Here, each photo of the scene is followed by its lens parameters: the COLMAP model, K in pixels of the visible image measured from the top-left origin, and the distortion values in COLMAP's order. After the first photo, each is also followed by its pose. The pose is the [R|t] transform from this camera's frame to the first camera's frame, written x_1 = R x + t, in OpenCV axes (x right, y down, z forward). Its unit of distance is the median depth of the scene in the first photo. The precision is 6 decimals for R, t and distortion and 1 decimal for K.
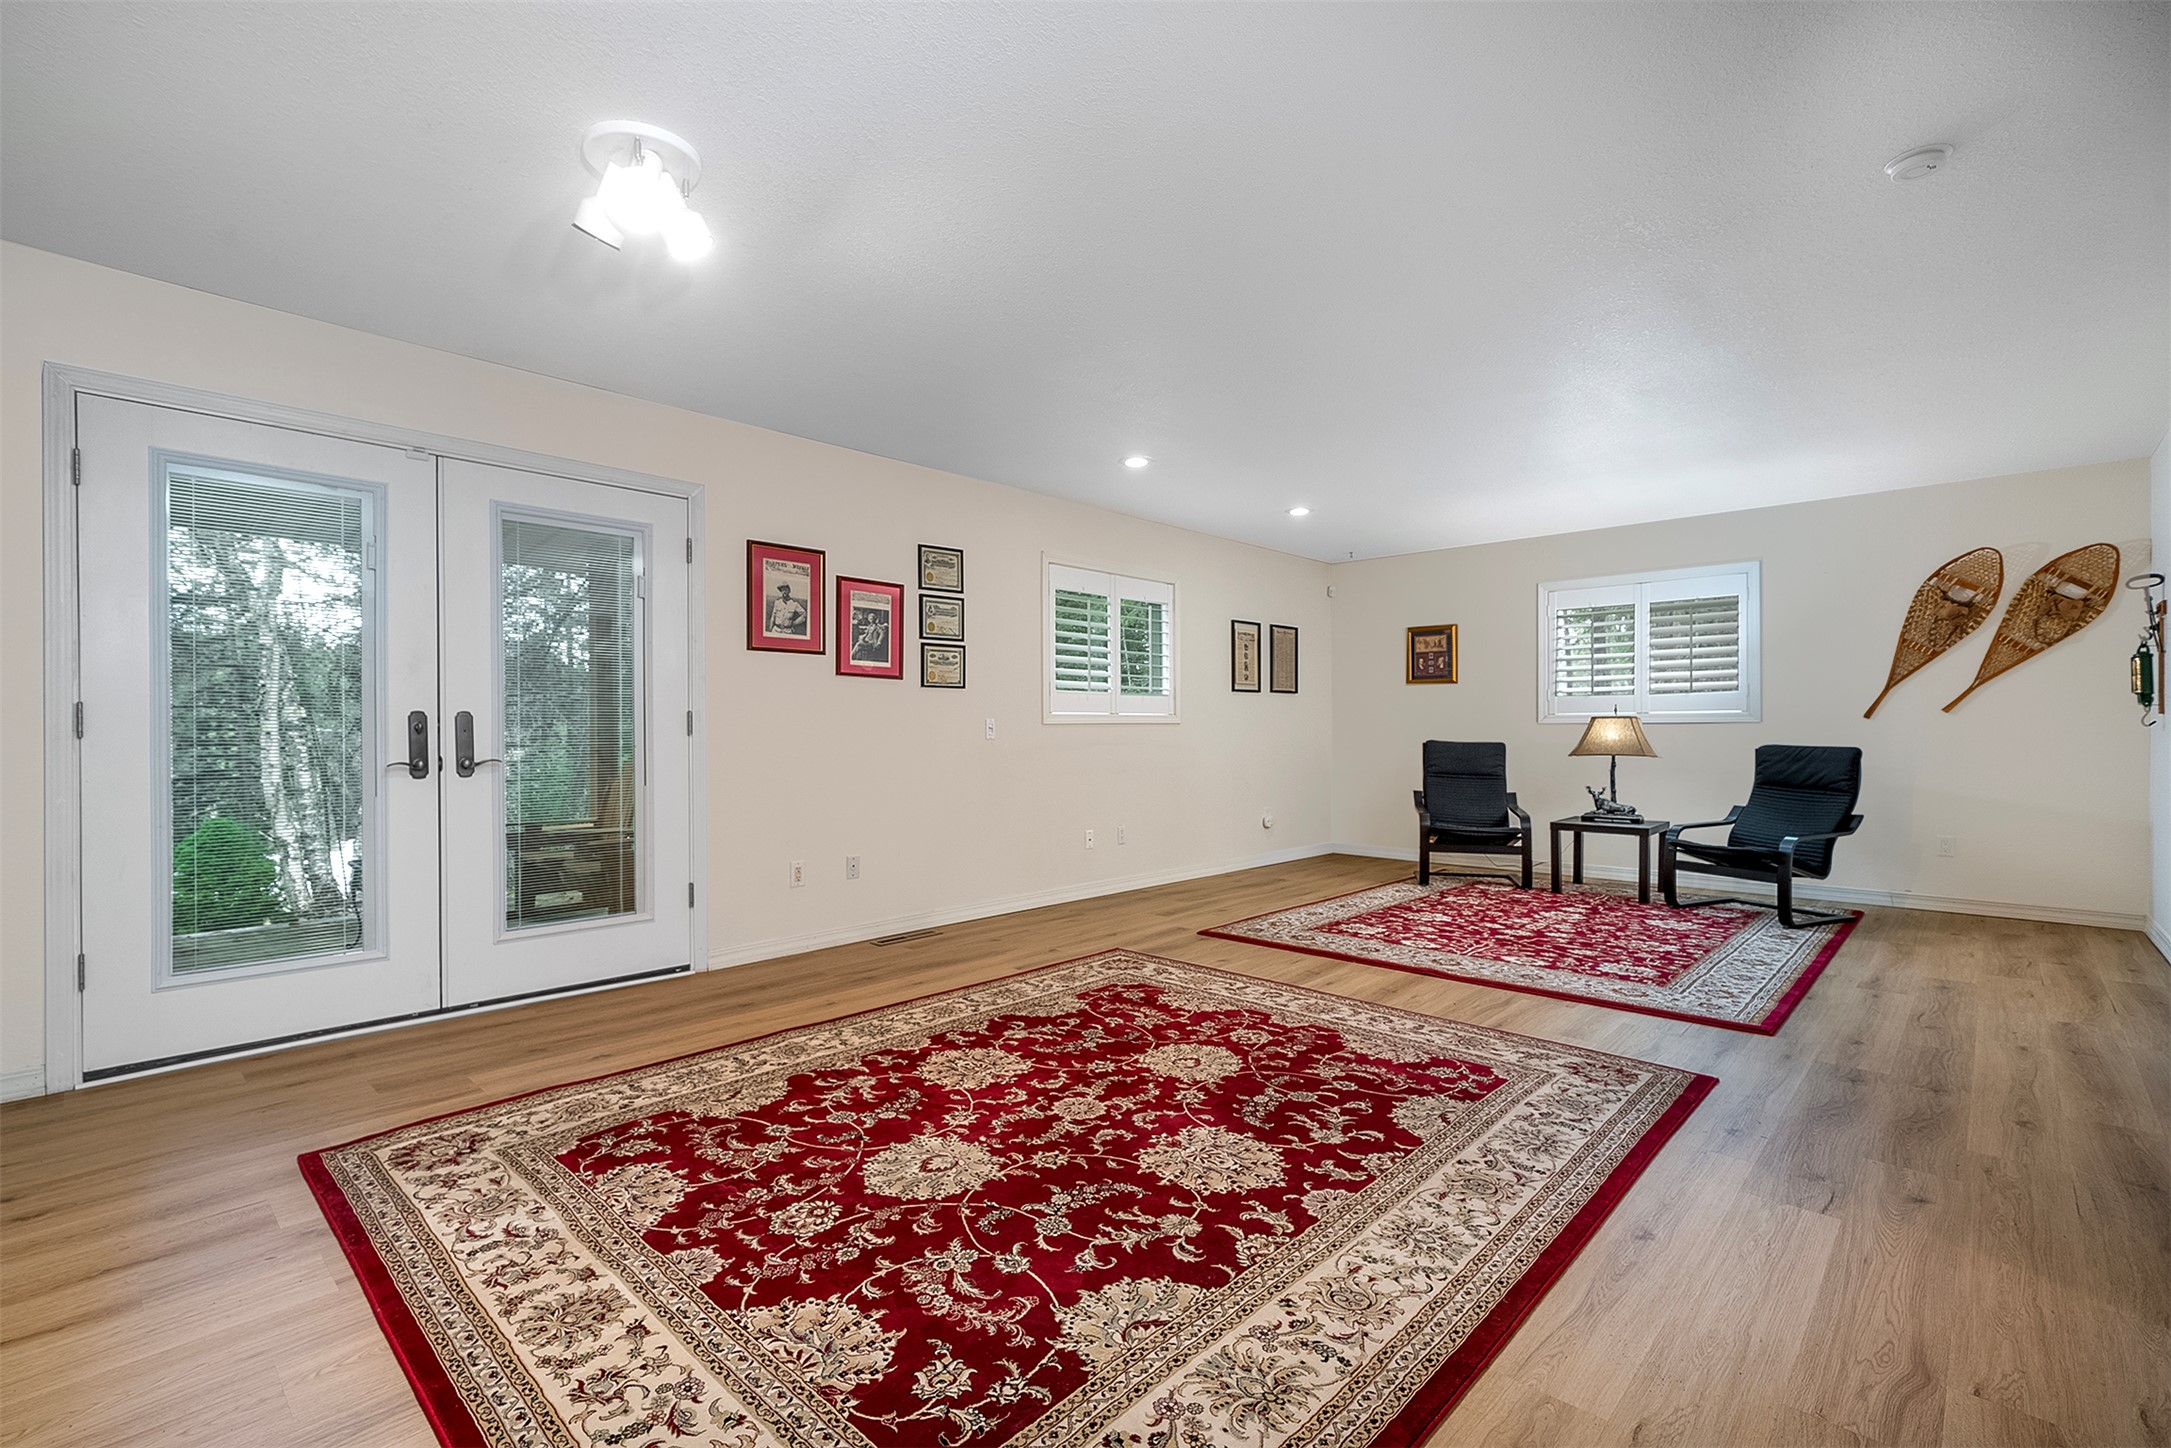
lens RADIAL K [[971.0, 0, 1077.0], [0, 971.0, 732.7], [0, 0, 1]] dist [0.000865, -0.000497]
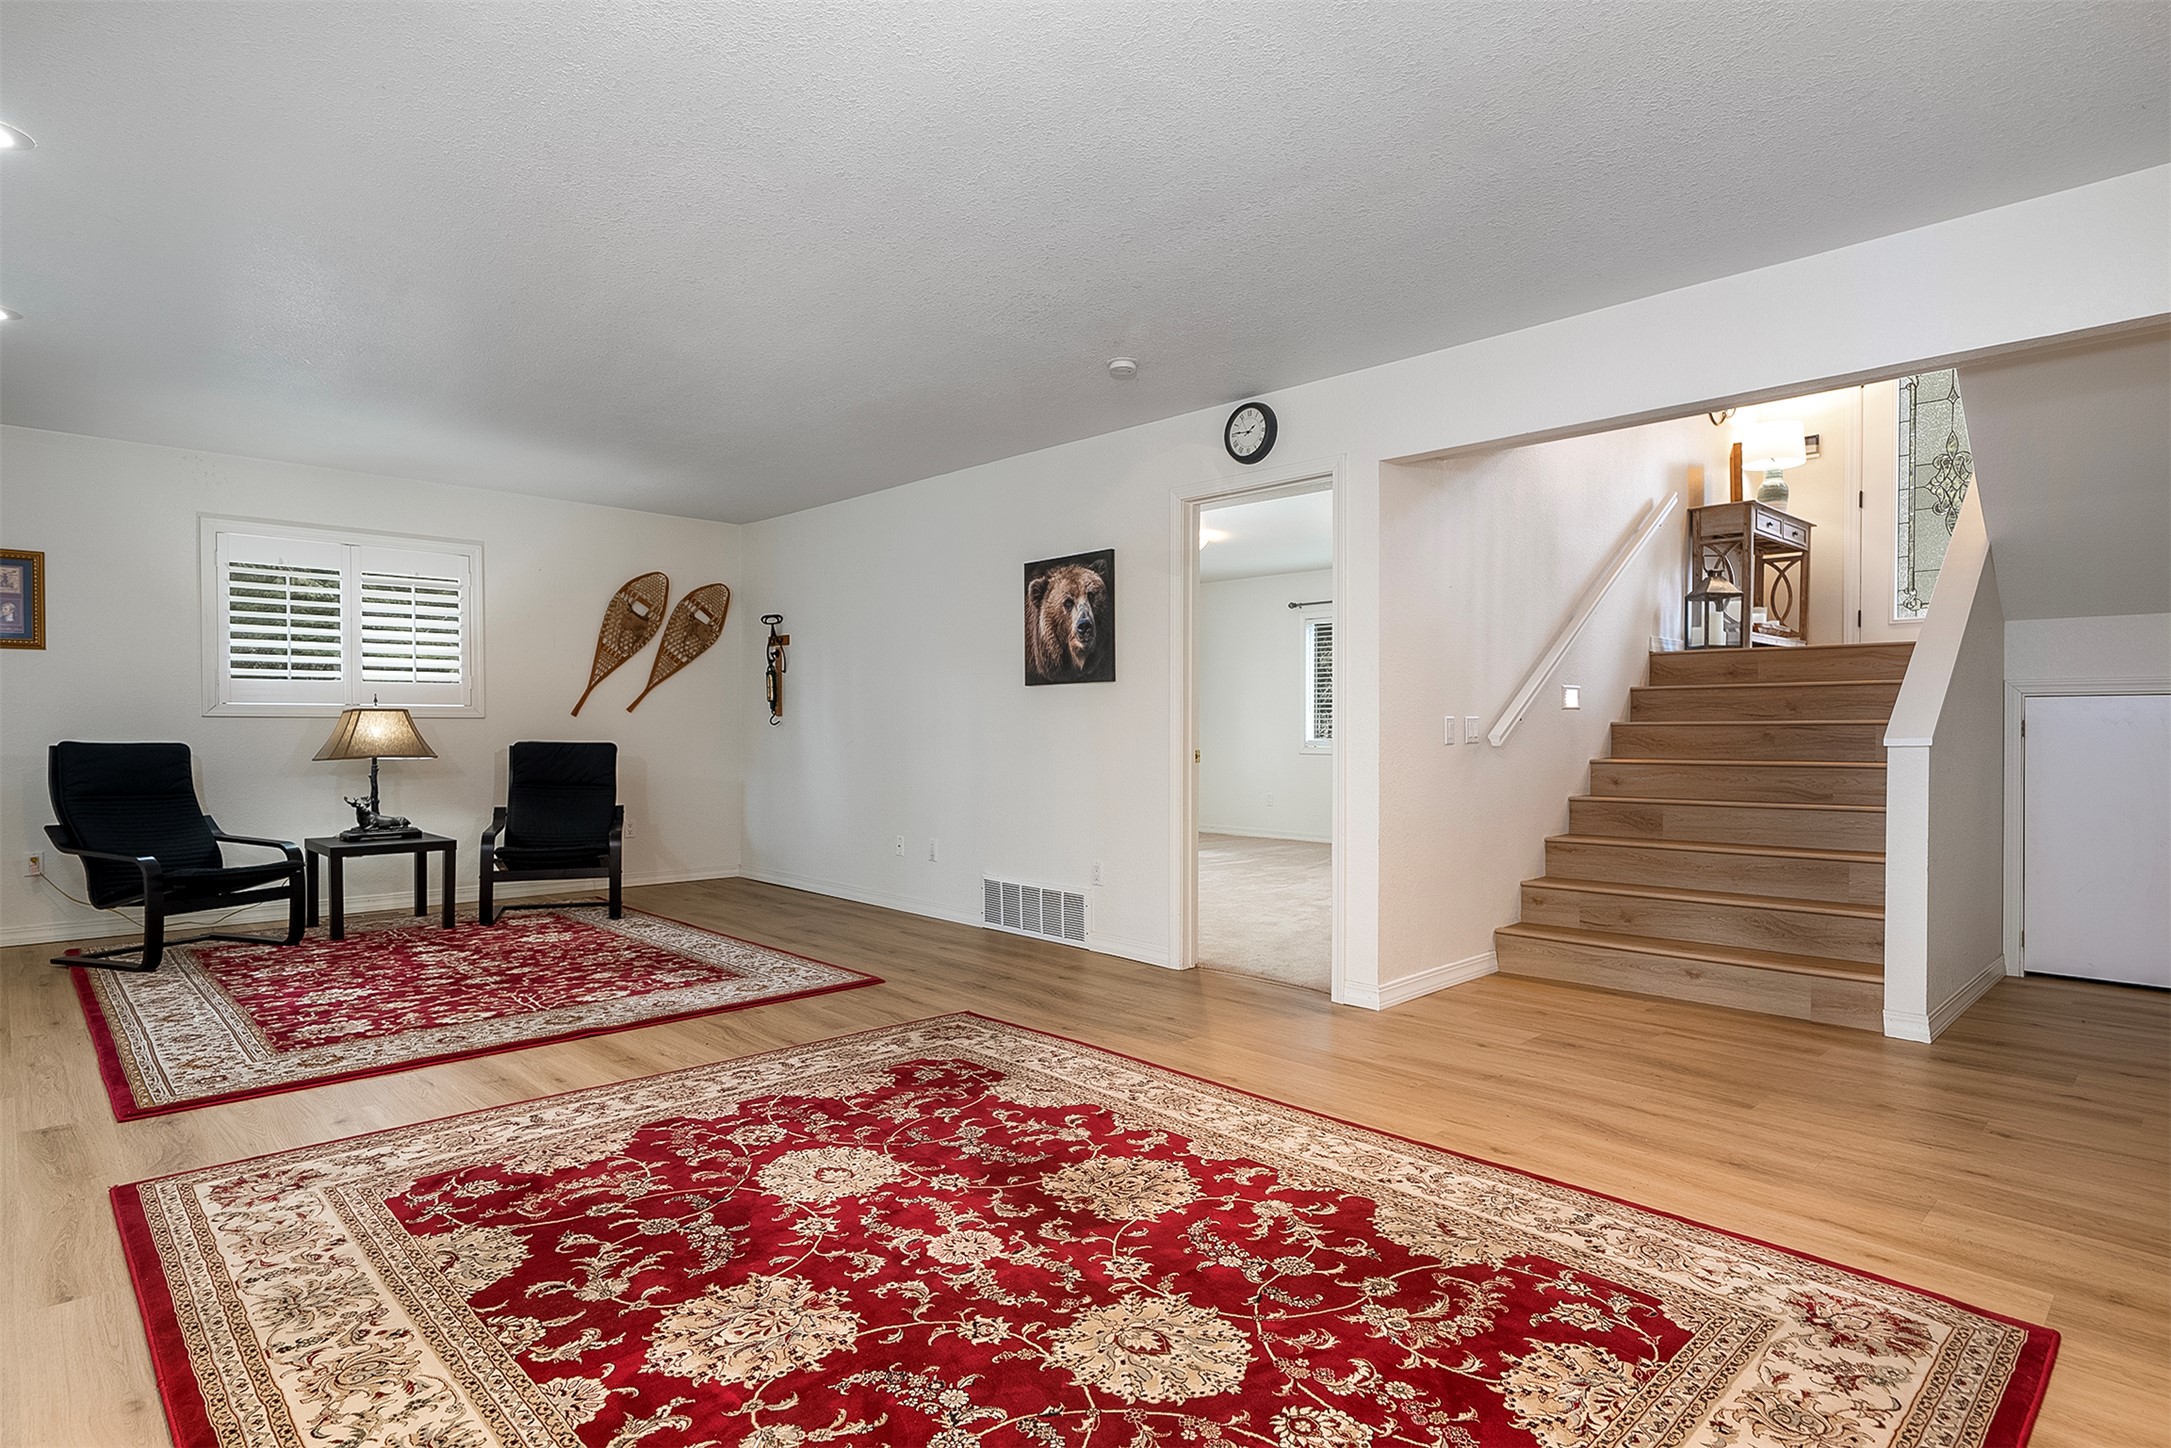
lens RADIAL K [[1124.1, 0, 1077.9], [0, 1124.1, 725.3], [0, 0, 1]] dist [0.003664, -0.000335]
pose [[0.047630, 0.003388, 0.998859, -0.735134], [-0.001315, 0.999994, -0.003329, -0.002199], [-0.998864, -0.001155, 0.047634, 0.766853]]
